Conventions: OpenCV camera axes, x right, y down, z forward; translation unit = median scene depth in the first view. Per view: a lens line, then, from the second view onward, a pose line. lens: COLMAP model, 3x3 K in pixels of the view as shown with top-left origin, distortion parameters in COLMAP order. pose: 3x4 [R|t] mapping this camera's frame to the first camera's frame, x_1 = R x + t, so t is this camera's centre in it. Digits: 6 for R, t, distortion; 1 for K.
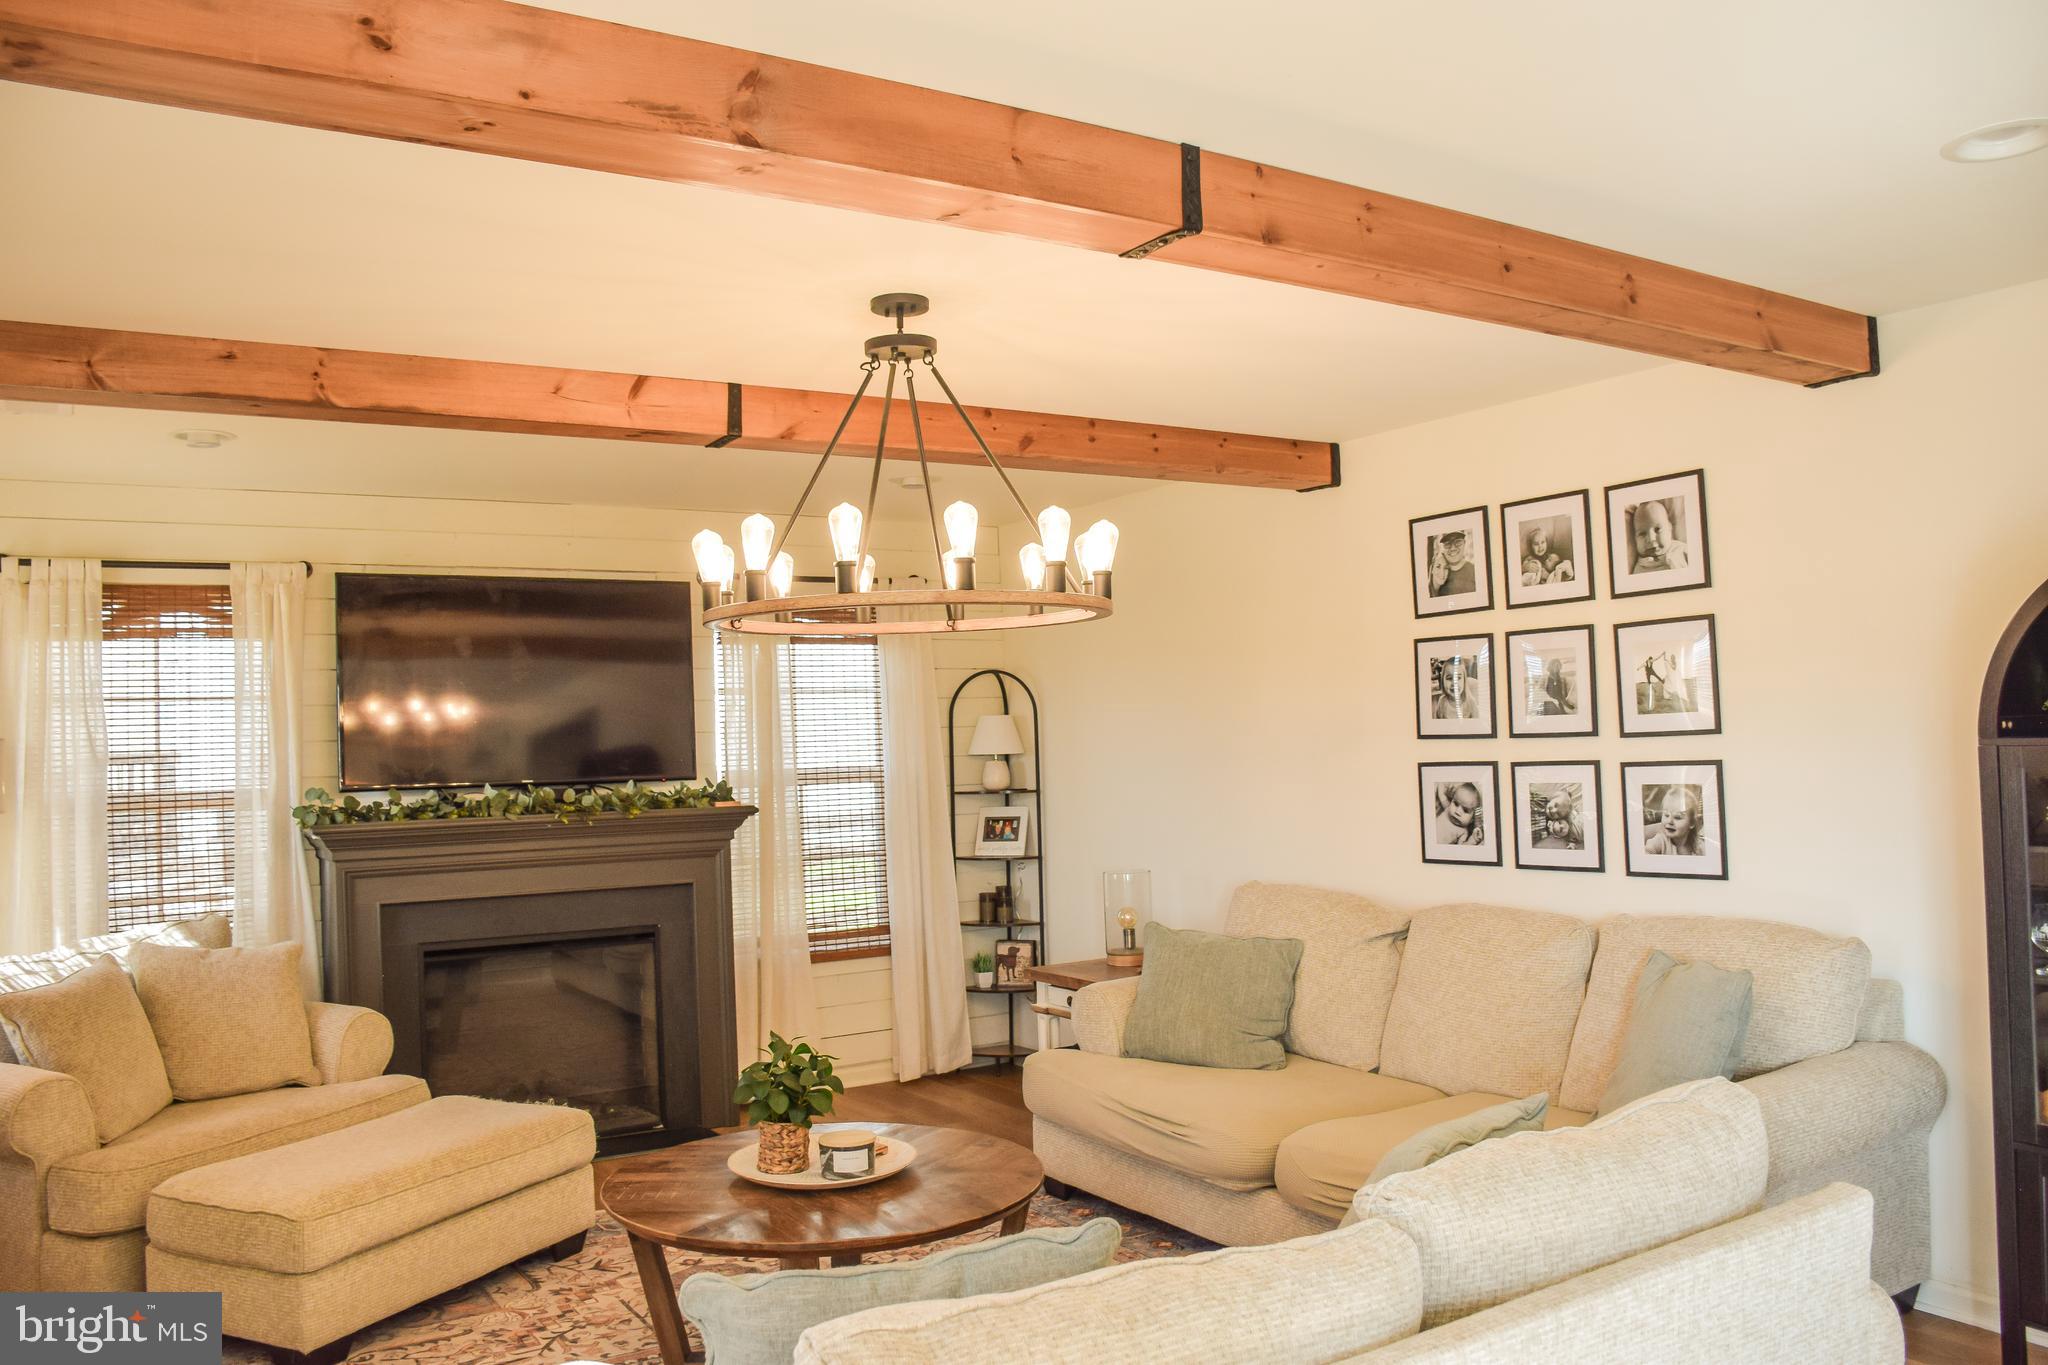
lens RADIAL K [[1594.2, 0, 1023.7], [0, 1594.2, 678.7], [0, 0, 1]] dist [-0.152737, 0.101849]
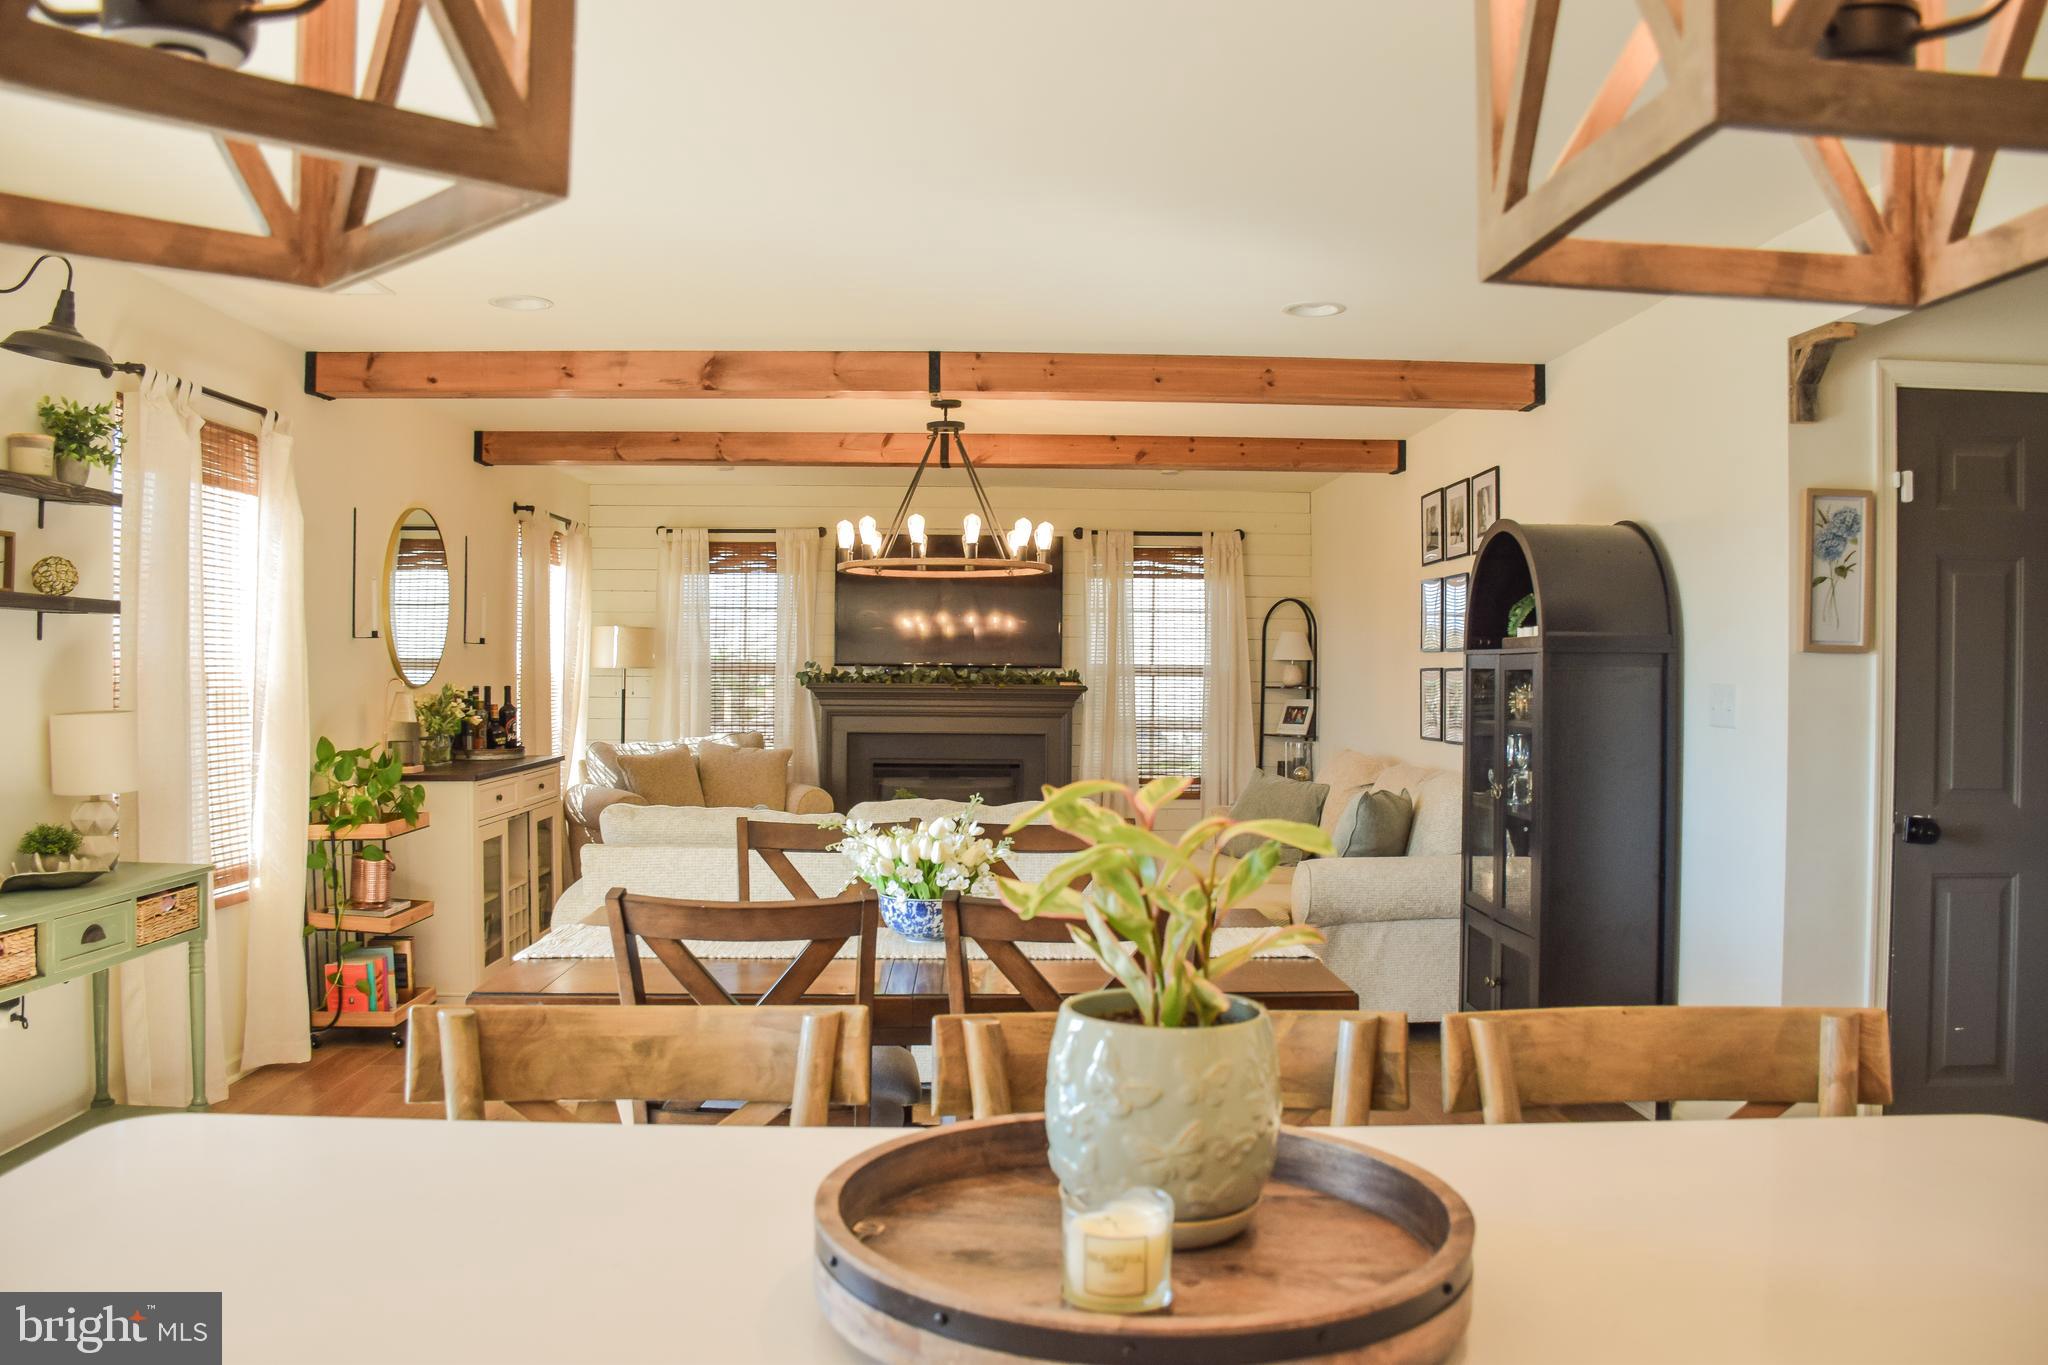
lens RADIAL K [[1594.2, 0, 1023.7], [0, 1594.2, 678.7], [0, 0, 1]] dist [-0.152737, 0.101849]
pose [[0.857007, 0.040001, -0.513750, 0.680838], [-0.015189, 0.998510, 0.052407, -0.006346], [0.515081, -0.037110, 0.856338, -0.403620]]
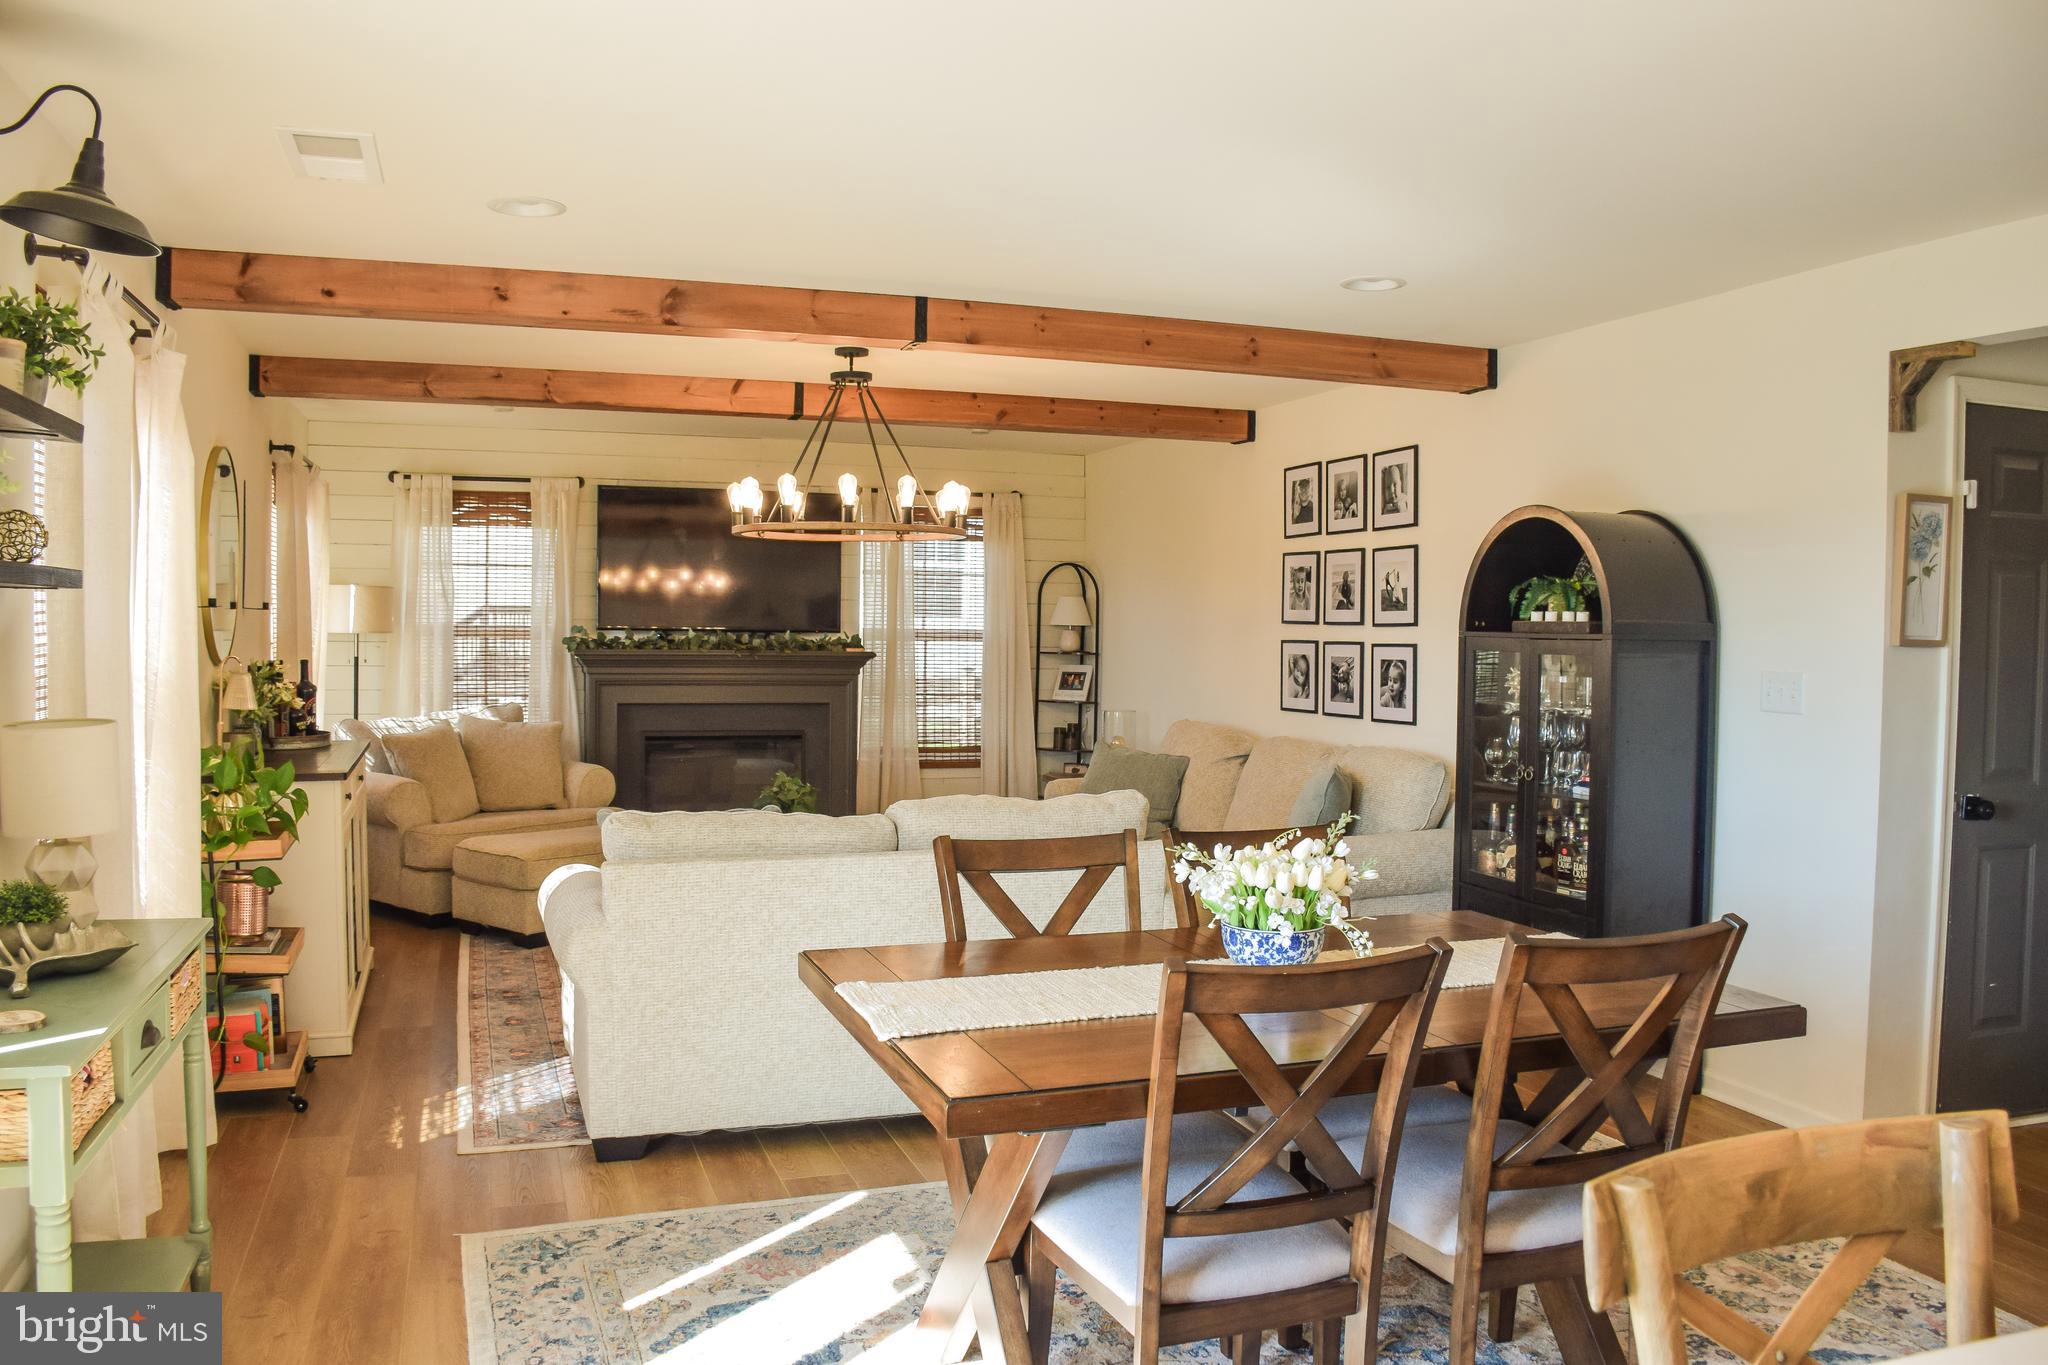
lens RADIAL K [[1594.2, 0, 1023.7], [0, 1594.2, 678.7], [0, 0, 1]] dist [-0.152737, 0.101849]
pose [[0.972180, 0.051805, -0.228437, 0.356093], [-0.034978, 0.996409, 0.077107, -0.014473], [0.231611, -0.066971, 0.970501, -0.450590]]
